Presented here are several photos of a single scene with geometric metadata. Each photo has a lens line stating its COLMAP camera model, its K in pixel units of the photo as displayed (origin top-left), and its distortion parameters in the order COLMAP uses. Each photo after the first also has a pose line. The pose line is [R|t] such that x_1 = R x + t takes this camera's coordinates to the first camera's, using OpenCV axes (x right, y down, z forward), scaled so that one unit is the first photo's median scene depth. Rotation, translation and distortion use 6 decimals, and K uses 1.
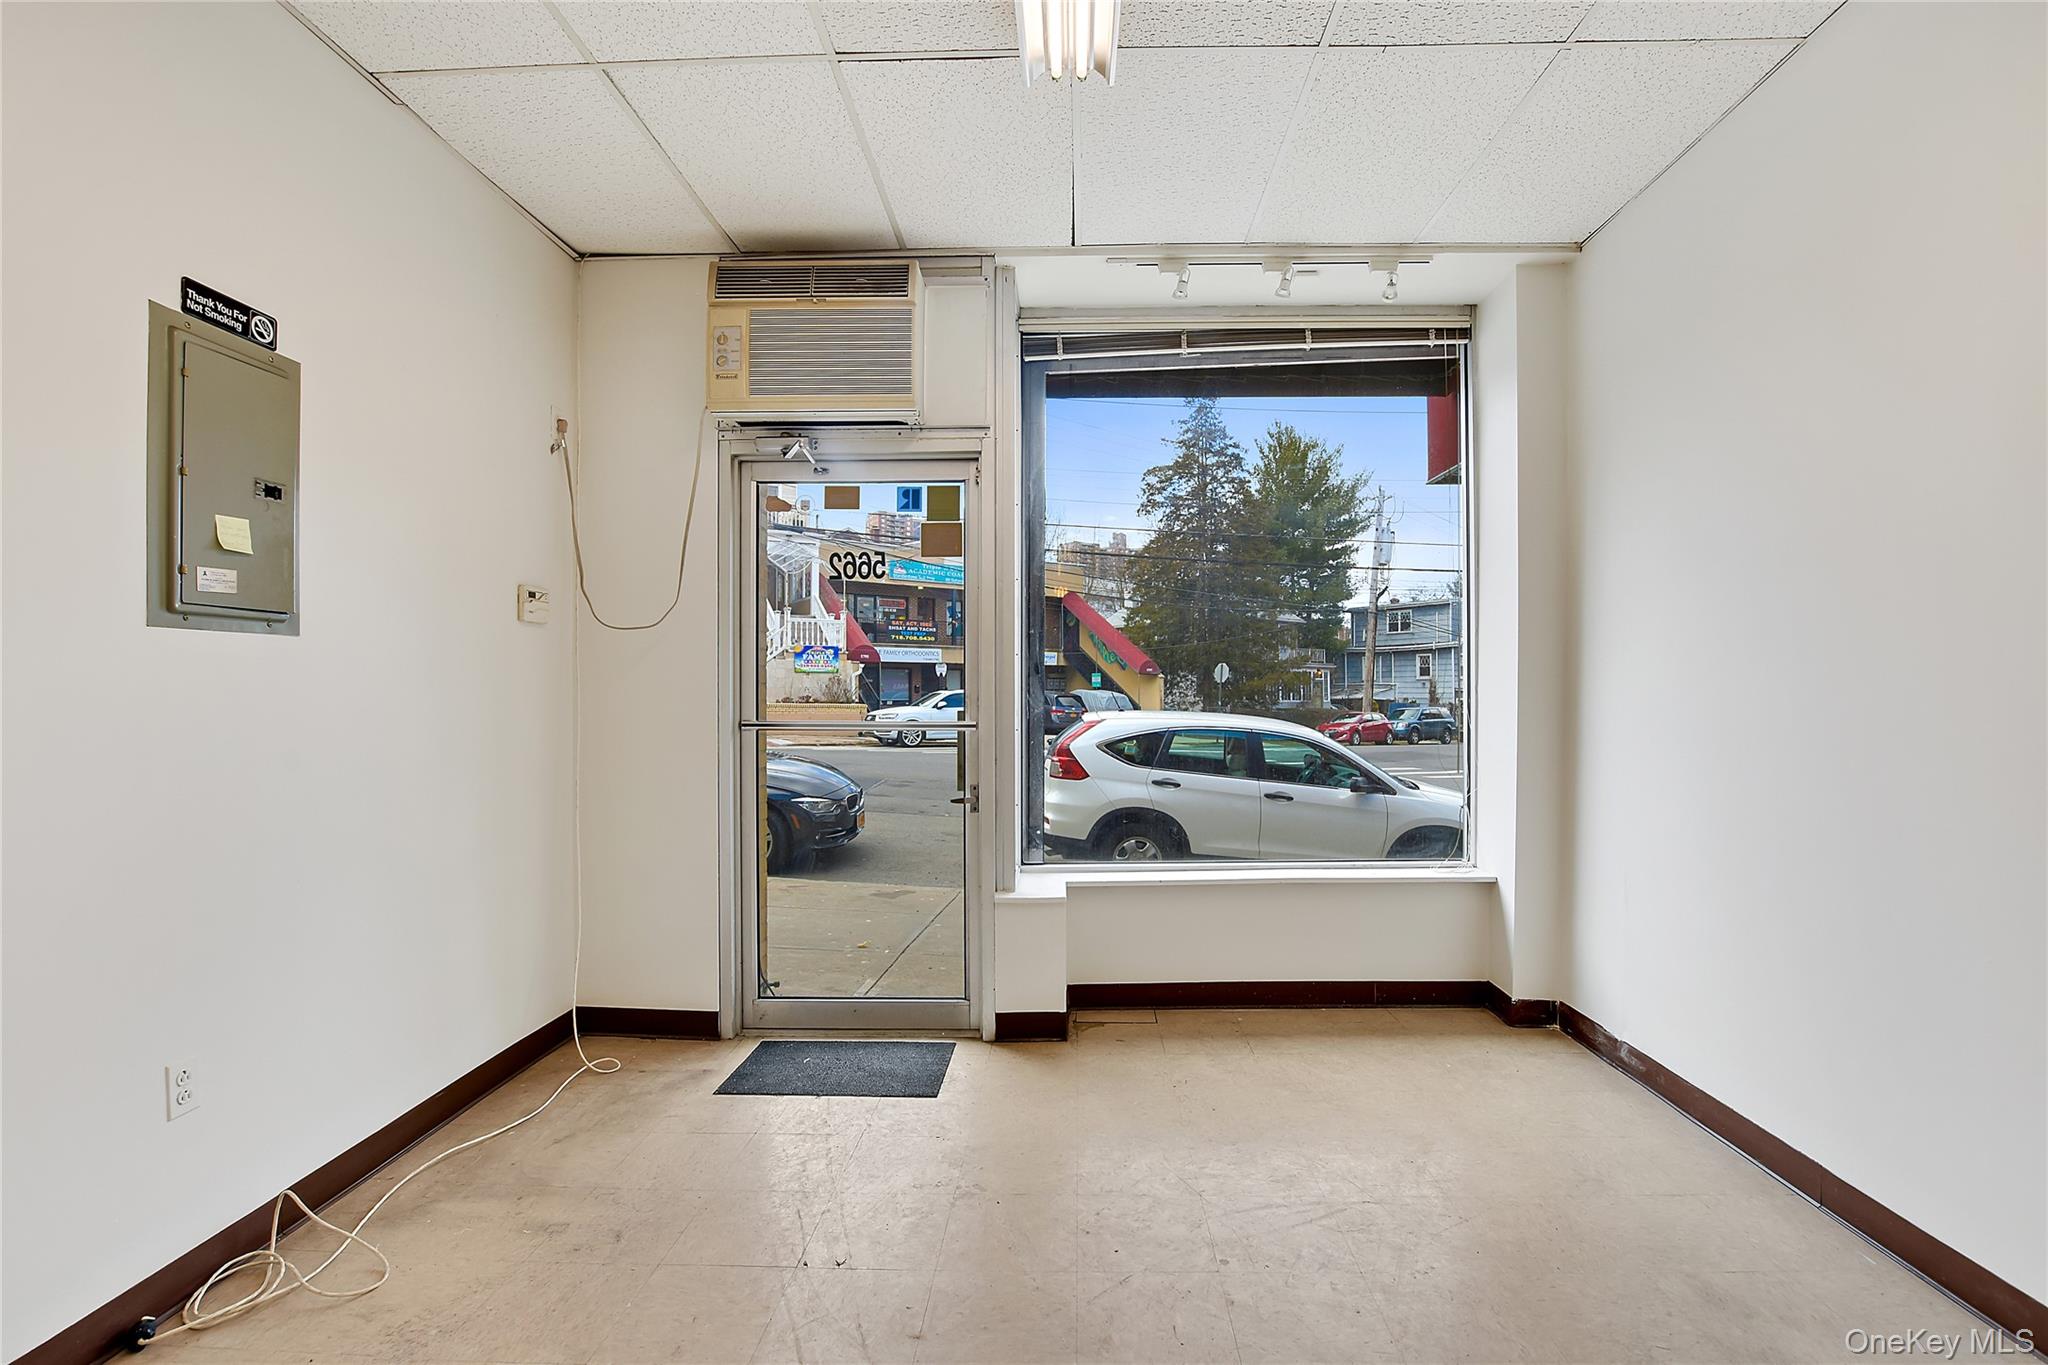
lens RADIAL K [[893.8, 0, 1037.5], [0, 893.8, 687.0], [0, 0, 1]] dist [-0.026830, 0.000238]
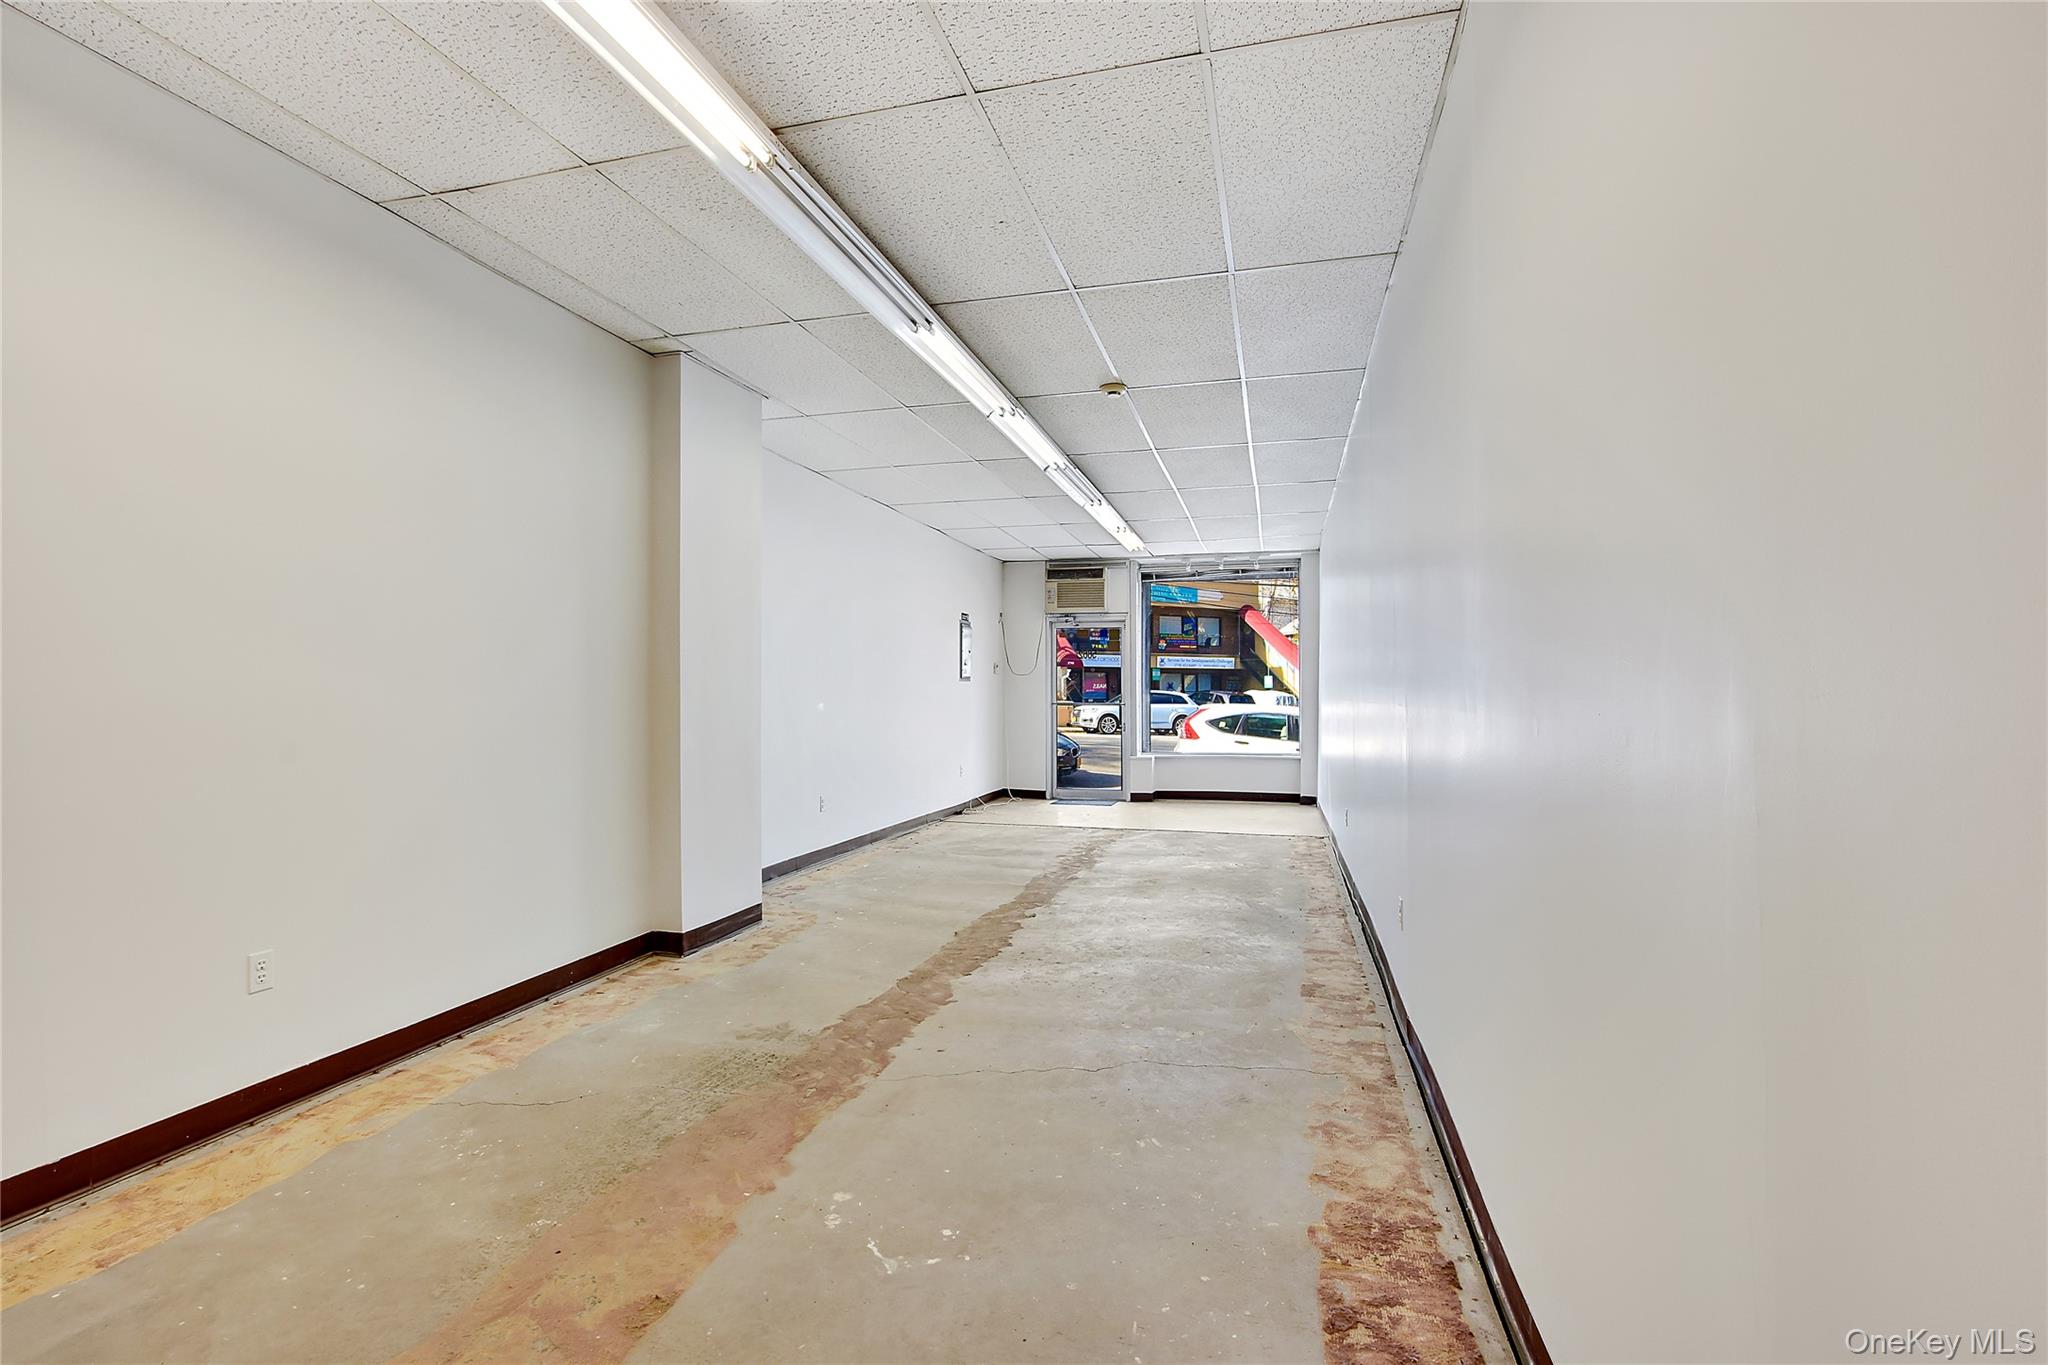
lens RADIAL K [[906.4, 0, 1027.8], [0, 906.4, 706.6], [0, 0, 1]] dist [-0.025944, 0.001063]
pose [[0.973450, 0.006116, -0.228819, 0.081484], [-0.000930, 0.999740, 0.022767, -0.005481], [0.228899, -0.021950, 0.973203, -0.538702]]
